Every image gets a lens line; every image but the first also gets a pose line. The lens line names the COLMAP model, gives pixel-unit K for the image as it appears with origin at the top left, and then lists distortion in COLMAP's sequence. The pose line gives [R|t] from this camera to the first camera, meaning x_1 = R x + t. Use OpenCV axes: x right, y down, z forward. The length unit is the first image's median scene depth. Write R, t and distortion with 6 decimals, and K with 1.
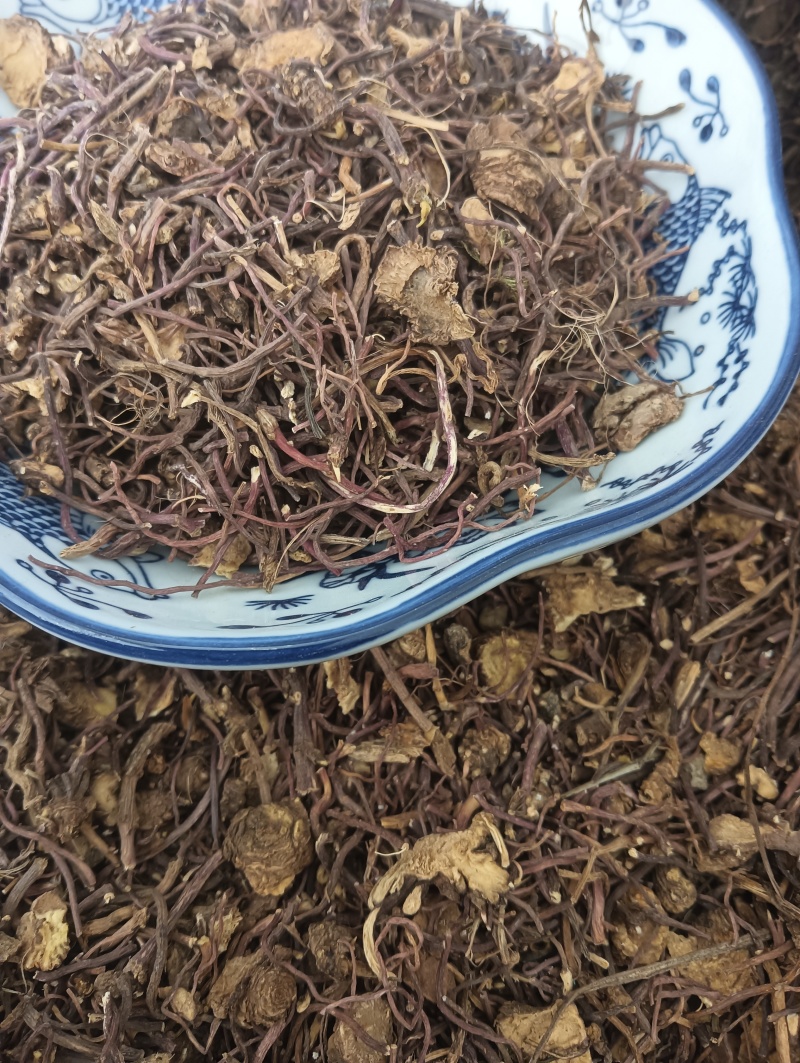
lens RADIAL K [[868.5, 0, 400.3], [0, 868.5, 531.5], [0, 0, 1]] dist [0.013468, -0.134284]
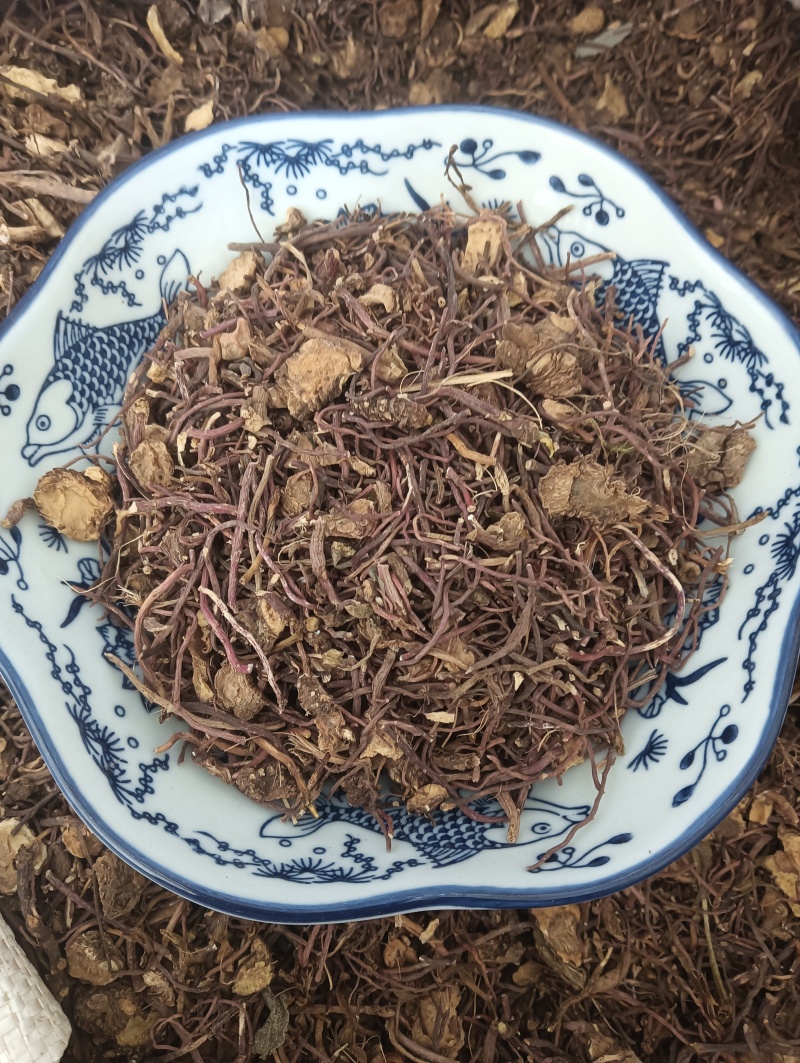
lens RADIAL K [[868.5, 0, 390.3], [0, 868.5, 526.9], [0, 0, 1]] dist [0.013468, -0.134284]
pose [[0.773118, -0.612919, 0.163153, -0.406513], [0.594330, 0.789896, 0.151113, -0.563875], [-0.221494, -0.019861, 0.974959, -0.169023]]
